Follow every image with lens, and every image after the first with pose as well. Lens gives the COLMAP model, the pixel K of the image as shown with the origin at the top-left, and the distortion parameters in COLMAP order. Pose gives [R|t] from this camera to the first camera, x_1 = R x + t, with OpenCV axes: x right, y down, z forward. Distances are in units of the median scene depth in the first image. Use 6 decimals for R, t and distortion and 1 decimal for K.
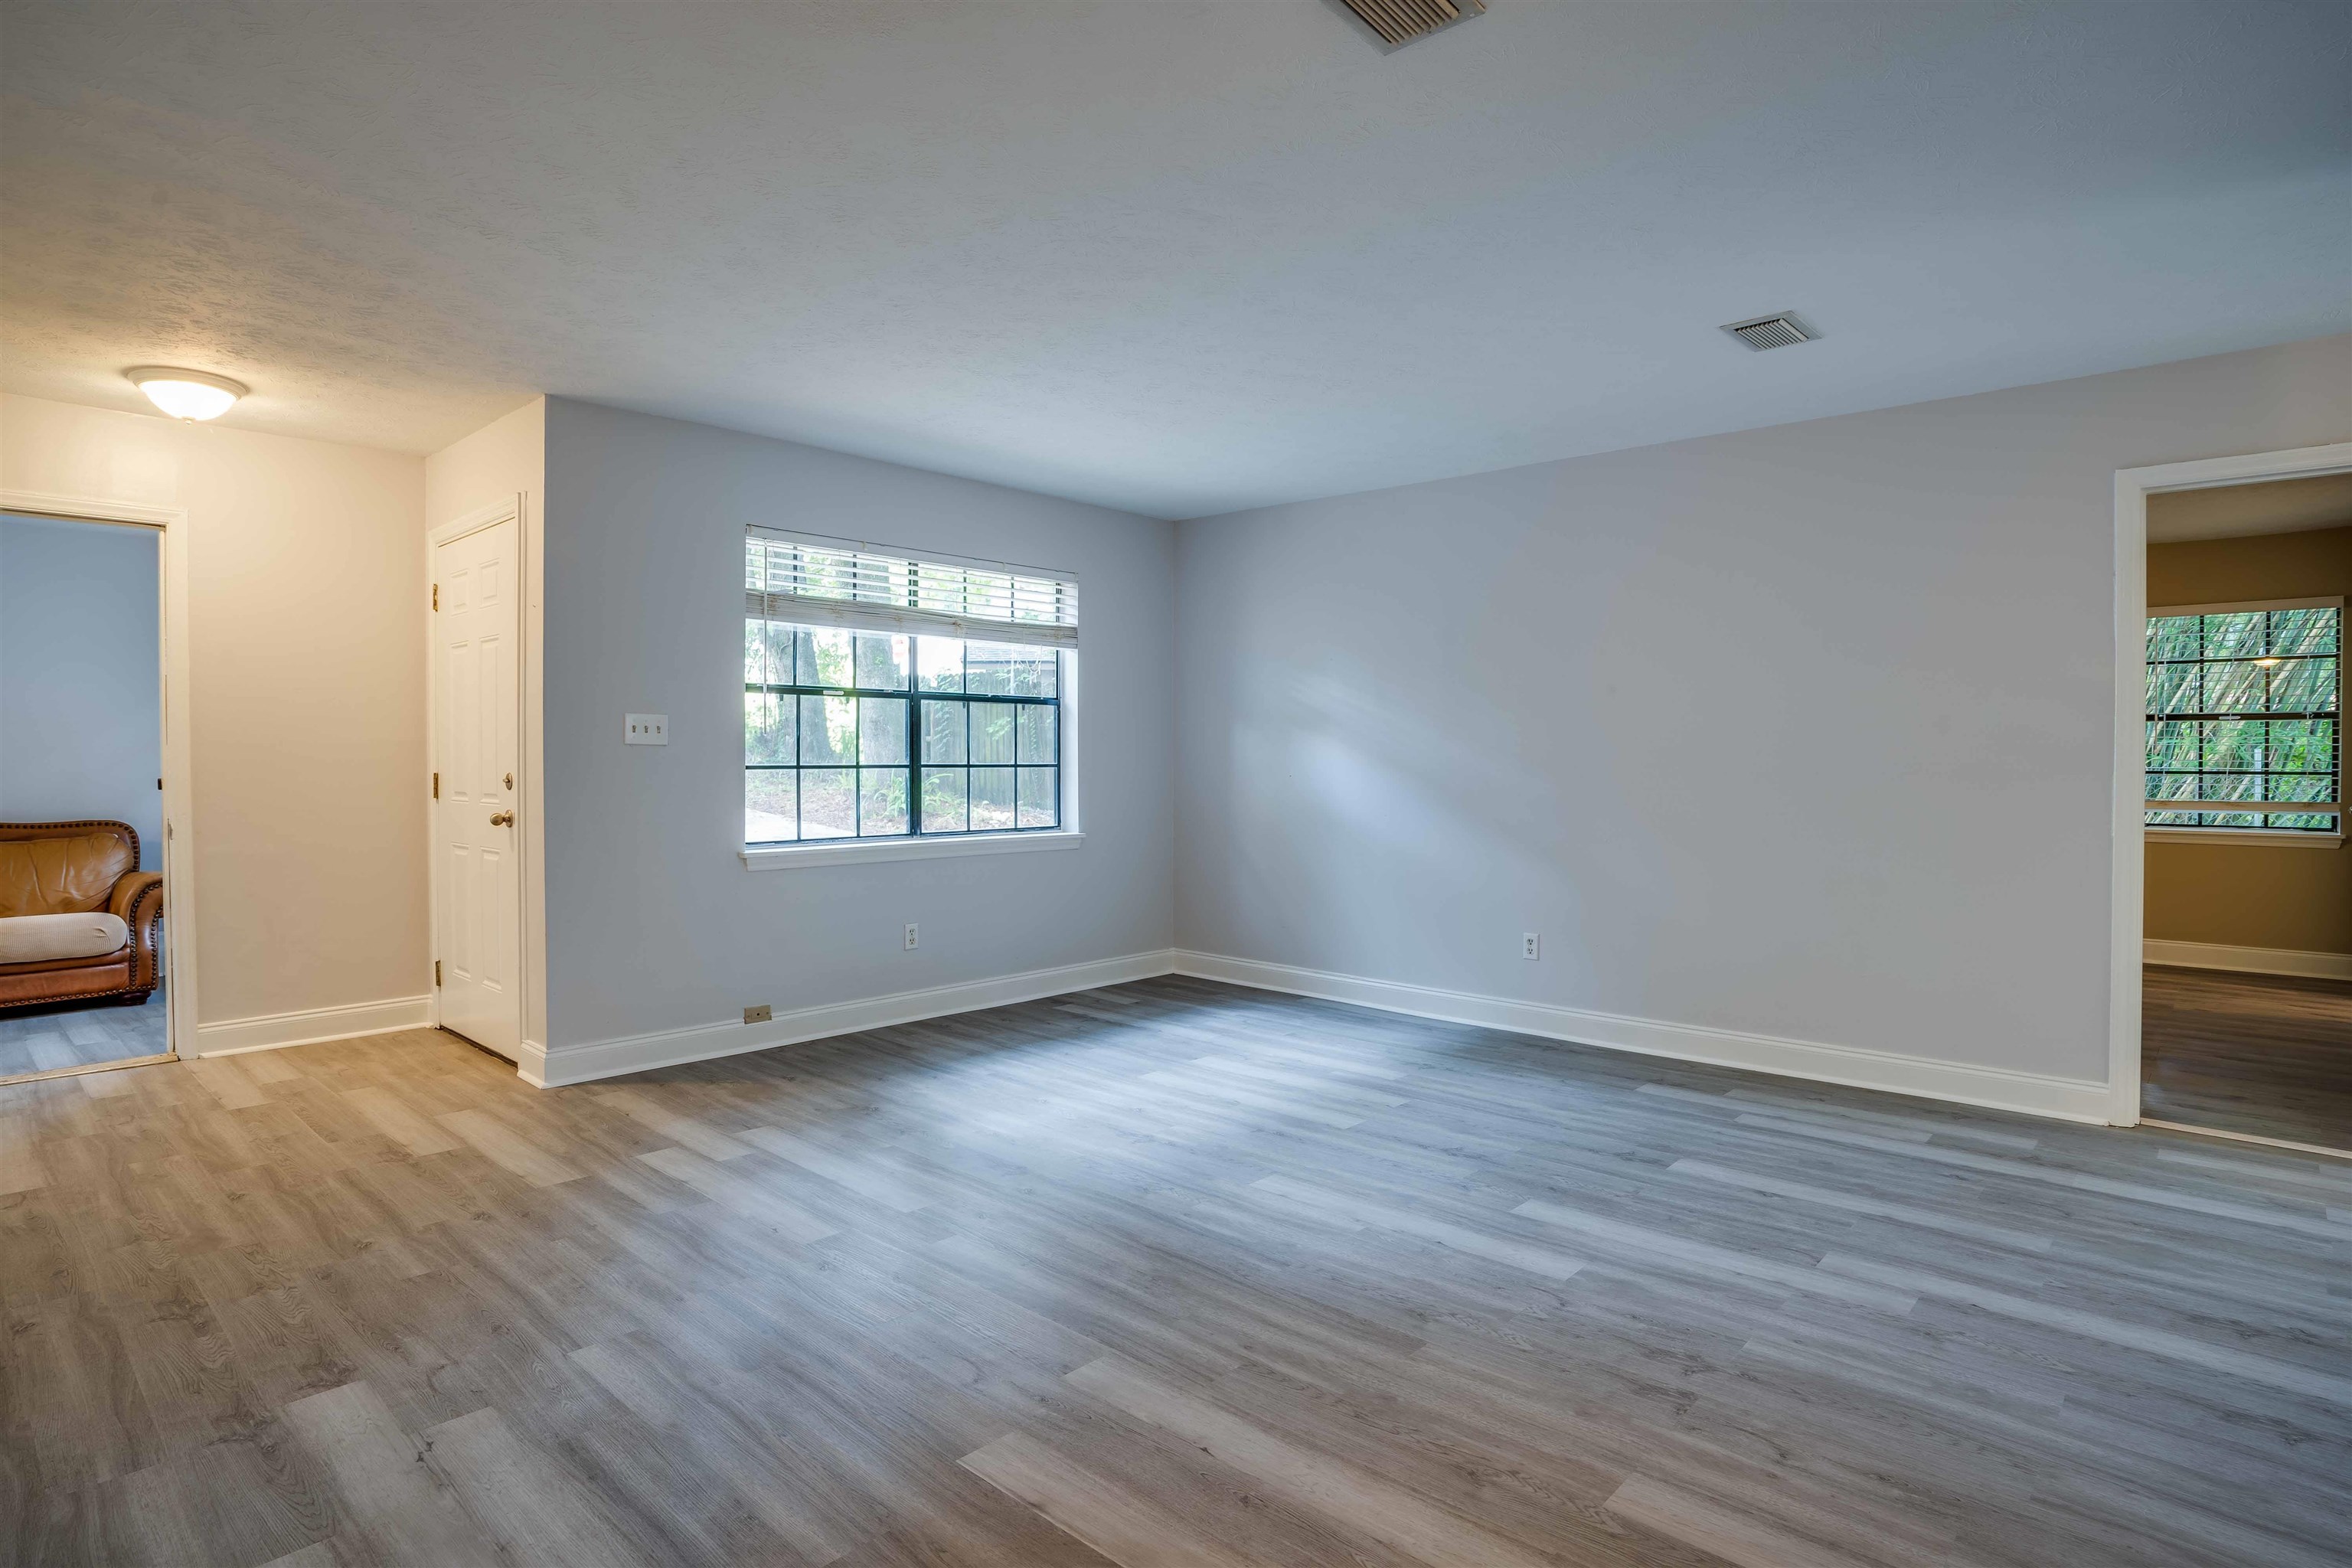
lens RADIAL K [[1232.1, 0, 1153.0], [0, 1232.1, 780.0], [0, 0, 1]] dist [-0.061118, 0.022132]
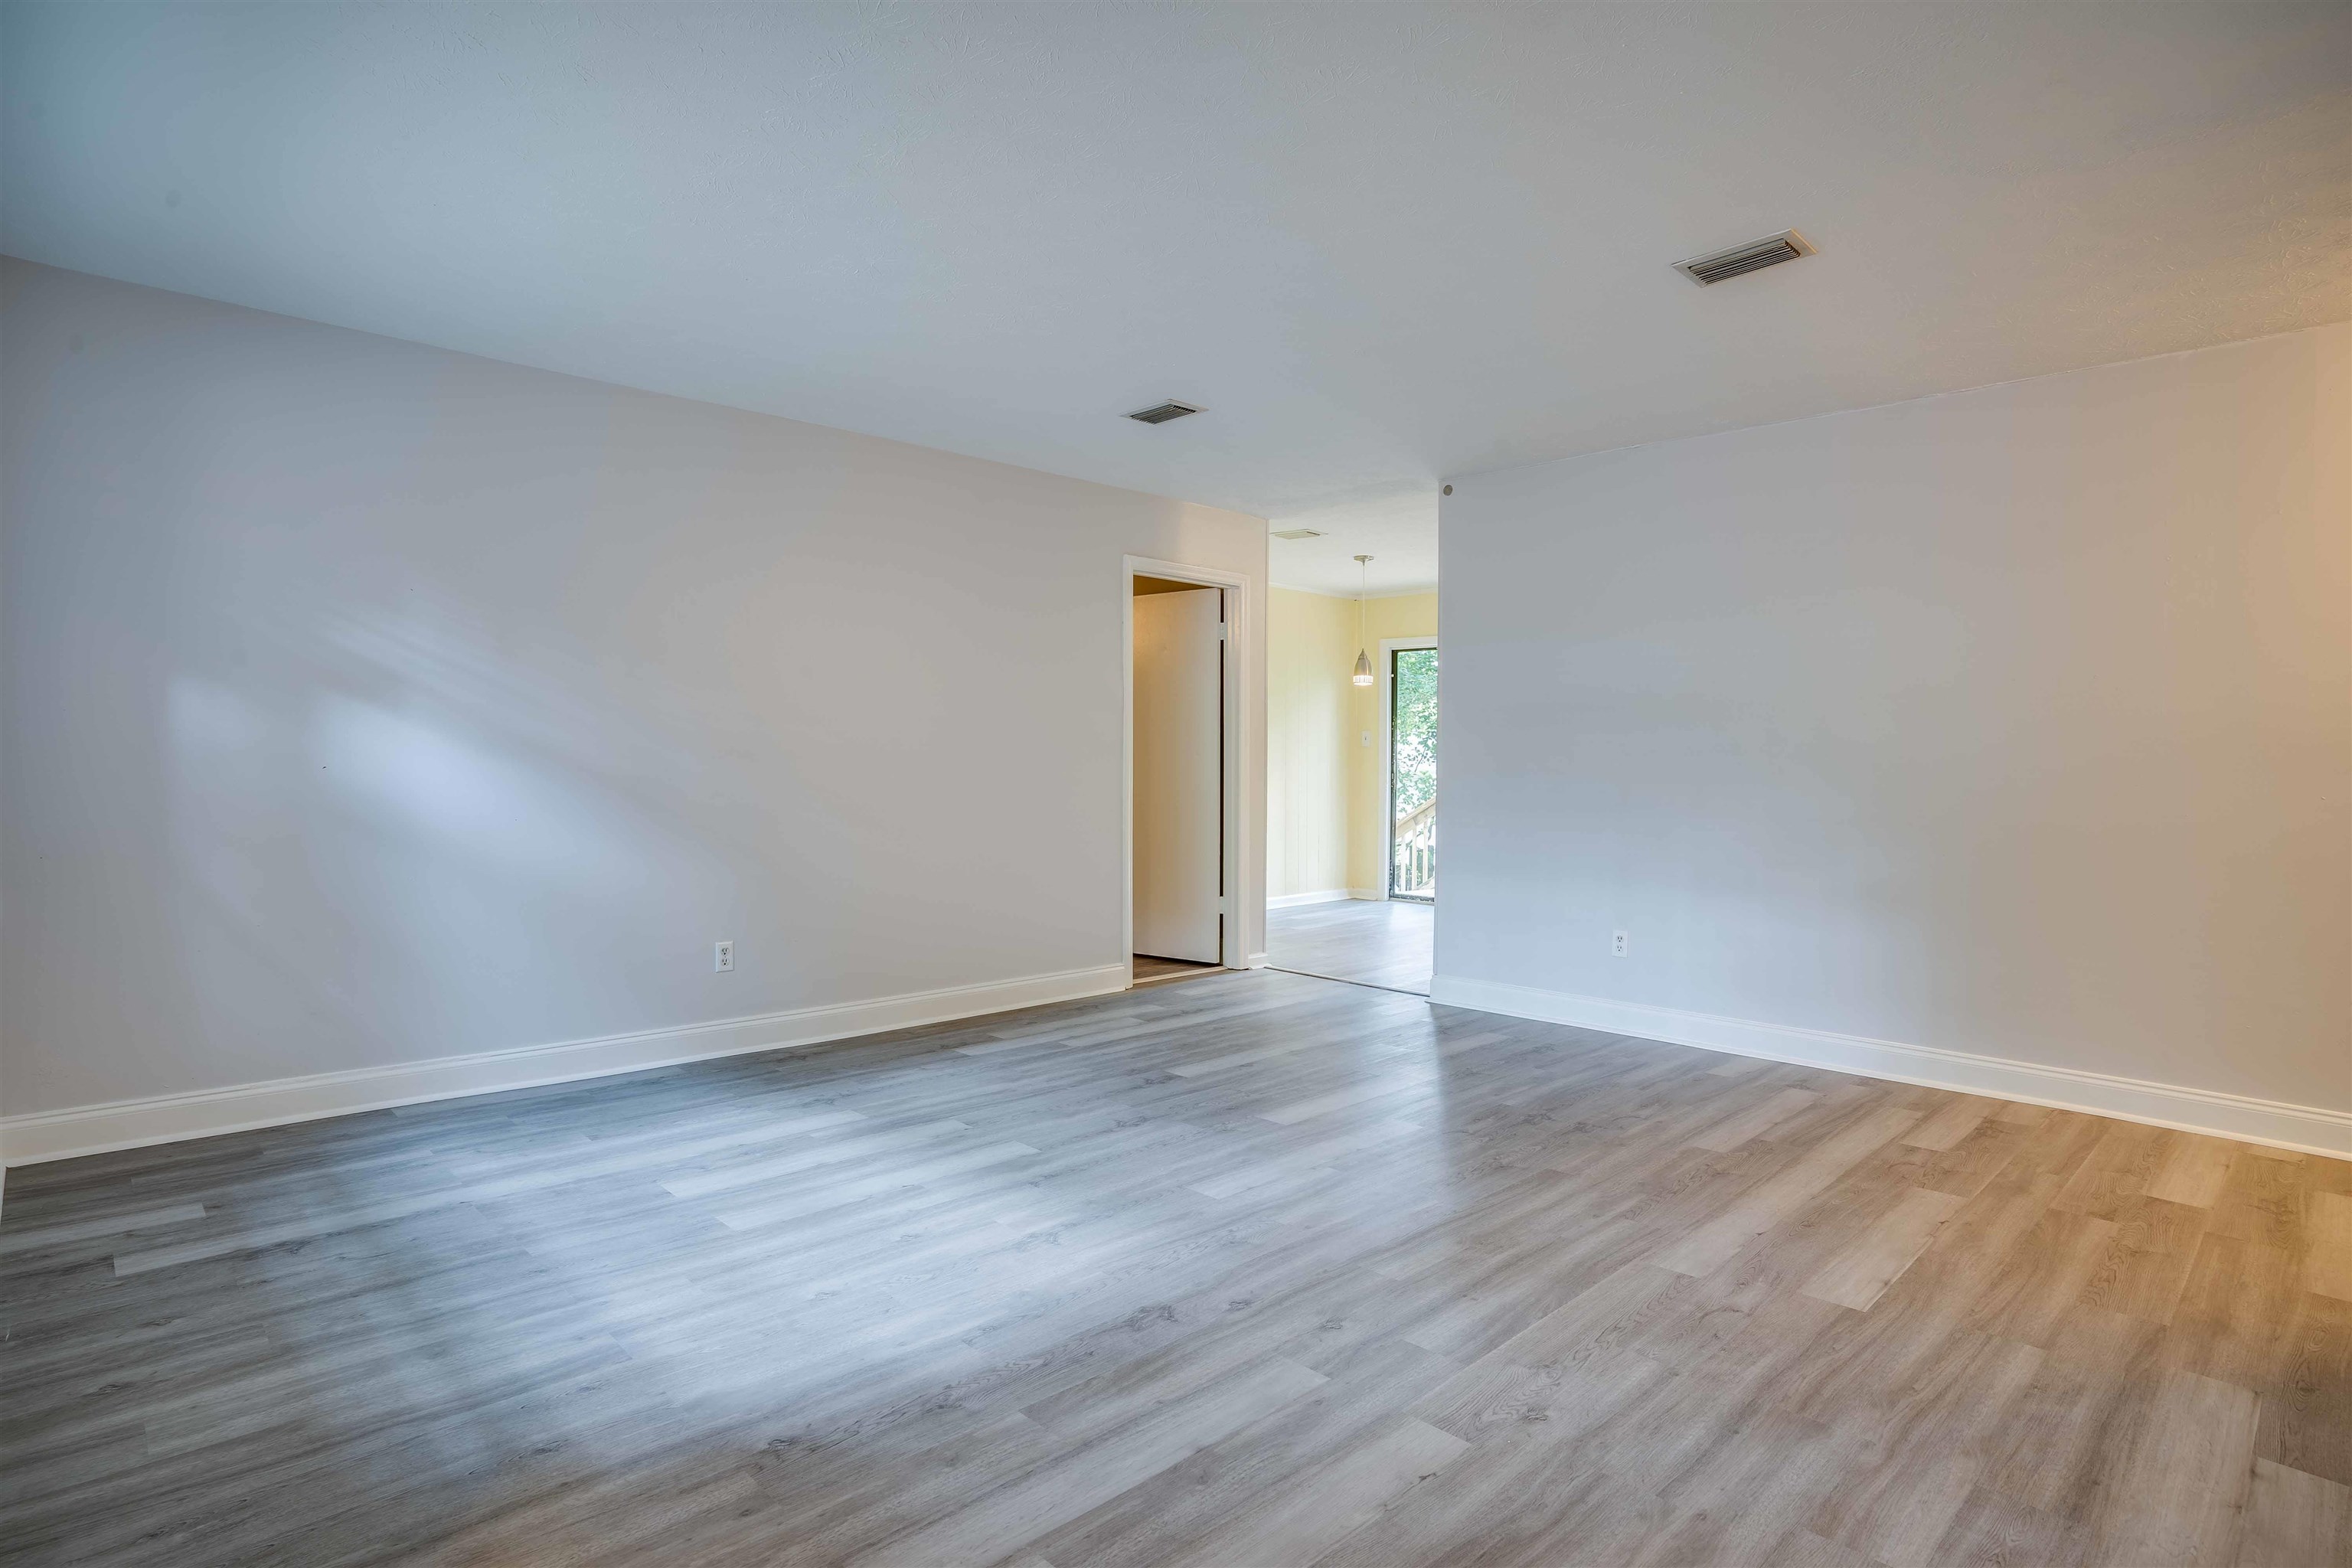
lens RADIAL K [[1232.1, 0, 1146.2], [0, 1232.1, 782.5], [0, 0, 1]] dist [-0.061118, 0.022132]
pose [[0.051035, -0.021738, 0.998460, -0.803044], [0.011387, 0.999711, 0.021183, -0.007205], [-0.998632, 0.010288, 0.051268, 0.947004]]
